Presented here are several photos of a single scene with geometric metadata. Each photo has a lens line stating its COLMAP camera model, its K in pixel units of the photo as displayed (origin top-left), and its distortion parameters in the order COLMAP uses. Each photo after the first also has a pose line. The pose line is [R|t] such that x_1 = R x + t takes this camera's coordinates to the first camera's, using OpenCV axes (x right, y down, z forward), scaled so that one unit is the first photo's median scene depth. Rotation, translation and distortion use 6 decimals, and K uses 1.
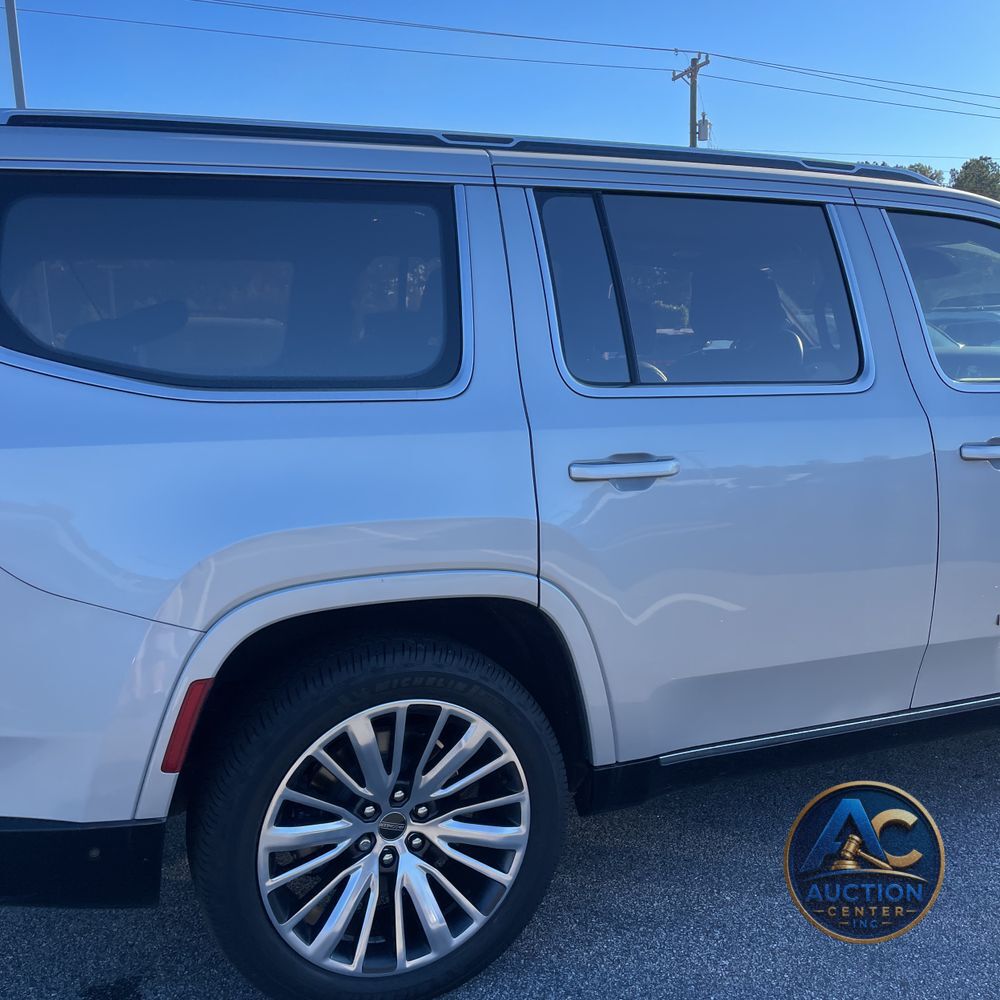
lens RADIAL K [[1013.5, 0, 503.7], [0, 1013.5, 508.2], [0, 0, 1]] dist [0.059107, 0.000000]
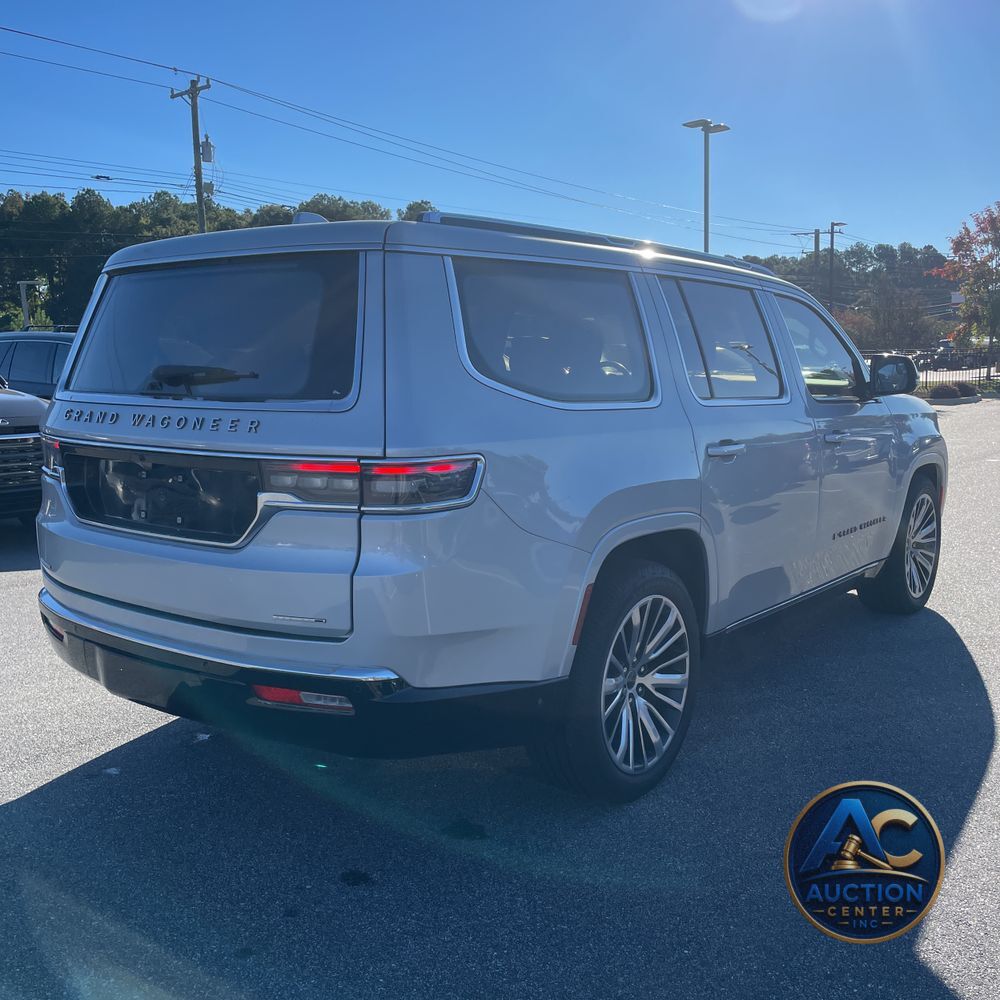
lens RADIAL K [[1013.5, 0, 494.7], [0, 1013.5, 508.5], [0, 0, 1]] dist [0.059107, 0.000000]
pose [[0.879688, -0.055343, 0.472321, -0.974404], [0.063739, 0.997965, -0.001778, 0.035752], [-0.471261, 0.031669, 0.881425, -0.274675]]
